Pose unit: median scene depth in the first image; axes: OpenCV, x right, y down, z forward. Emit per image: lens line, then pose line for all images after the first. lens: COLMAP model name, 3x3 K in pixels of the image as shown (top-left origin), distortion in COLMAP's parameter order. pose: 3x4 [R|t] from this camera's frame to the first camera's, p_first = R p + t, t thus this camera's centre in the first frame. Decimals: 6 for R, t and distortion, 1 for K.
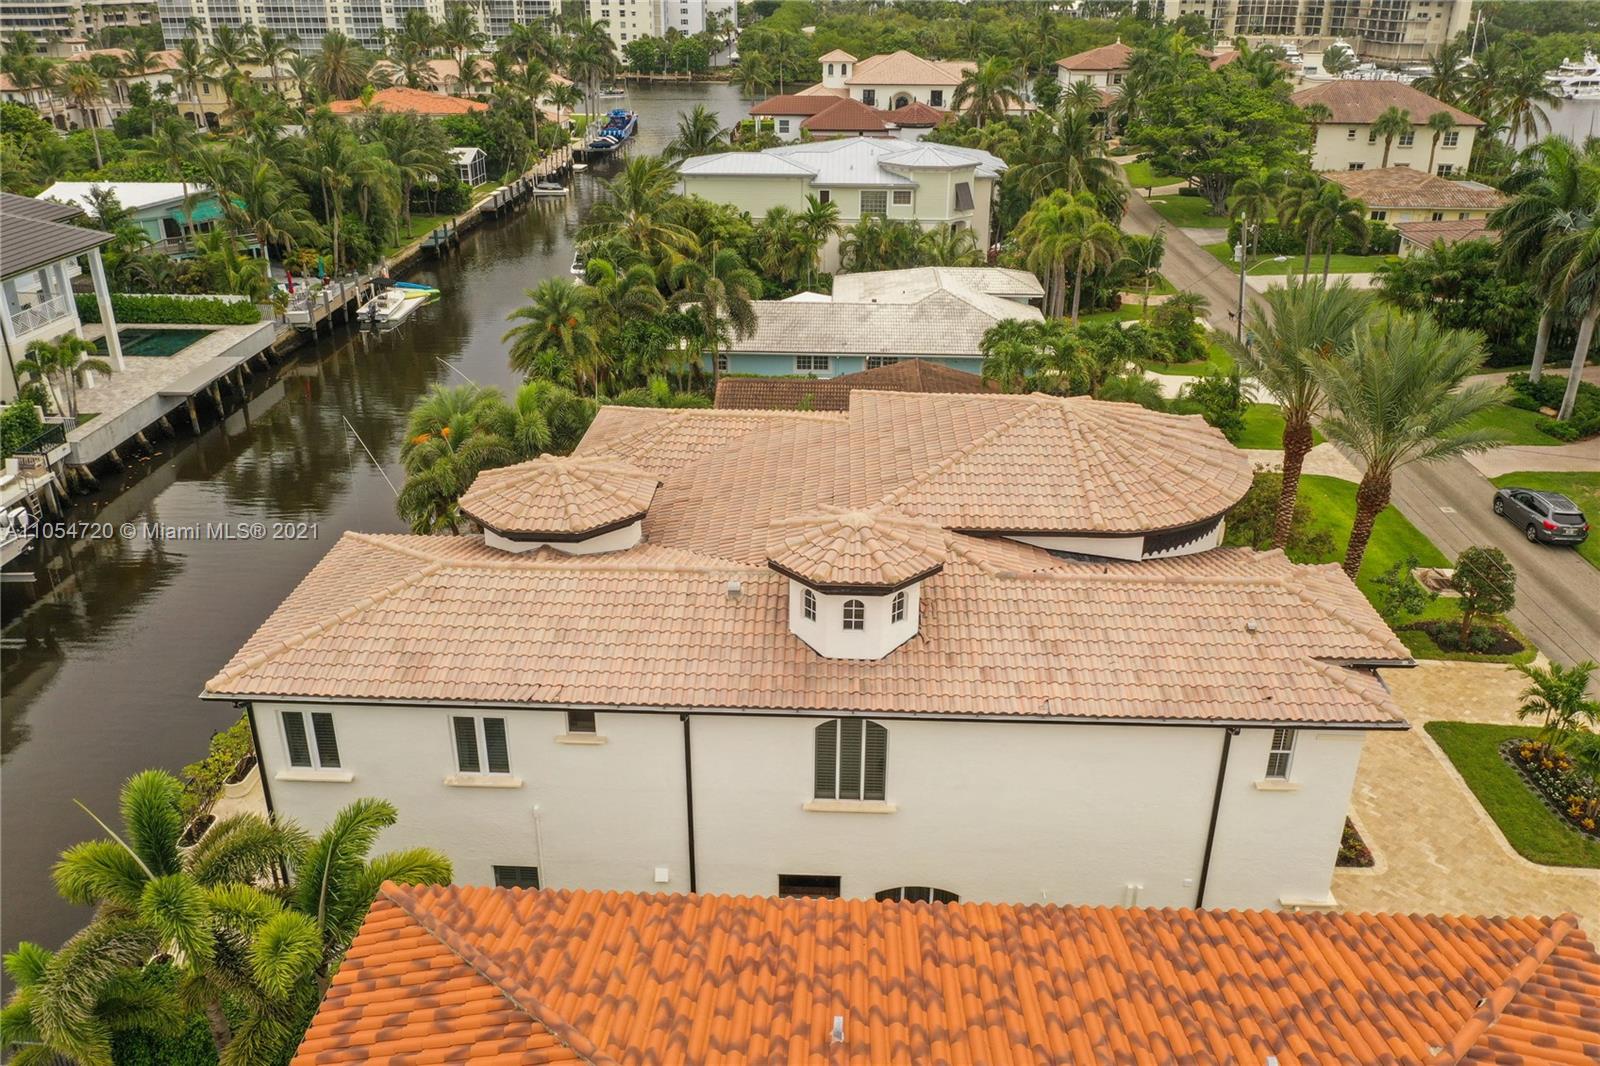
lens RADIAL K [[1247.0, 0, 798.8], [0, 1247.0, 529.6], [0, 0, 1]] dist [-0.014200, -0.009441]
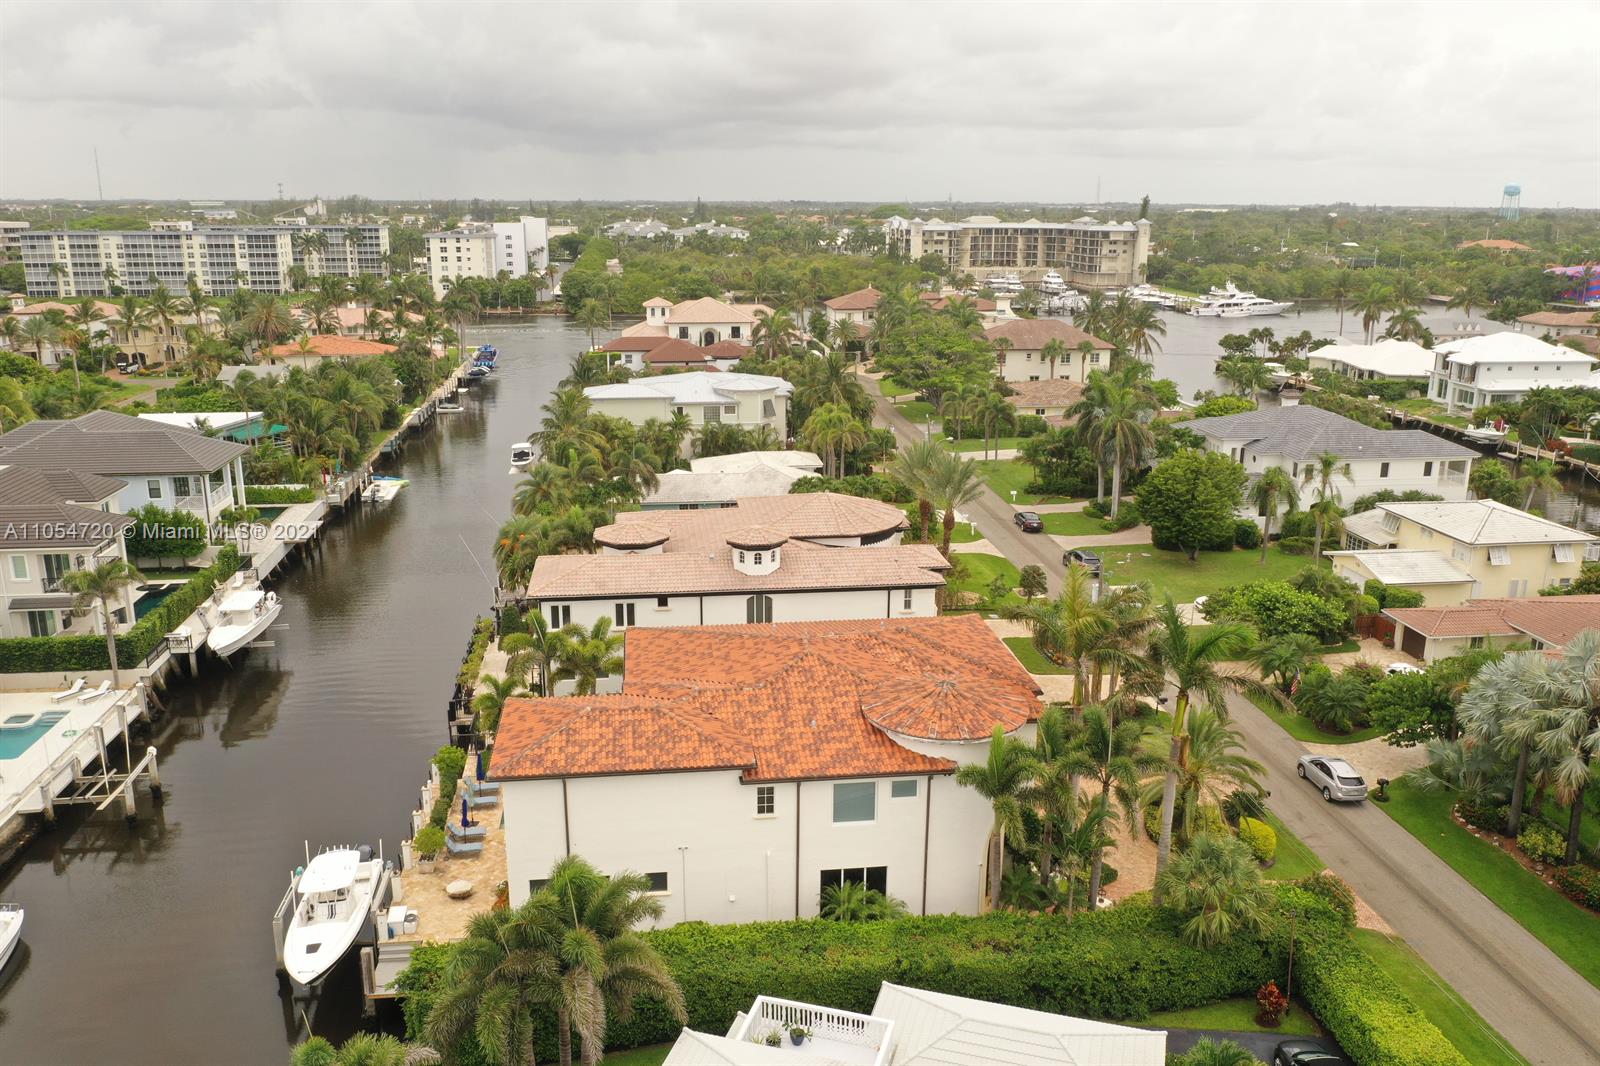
lens RADIAL K [[1247.0, 0, 800.3], [0, 1247.0, 534.5], [0, 0, 1]] dist [-0.014200, -0.009441]
pose [[0.985670, -0.042407, 0.163266, -0.063205], [0.067170, 0.986511, -0.149280, 0.087072], [-0.154733, 0.158108, 0.975223, -0.352513]]
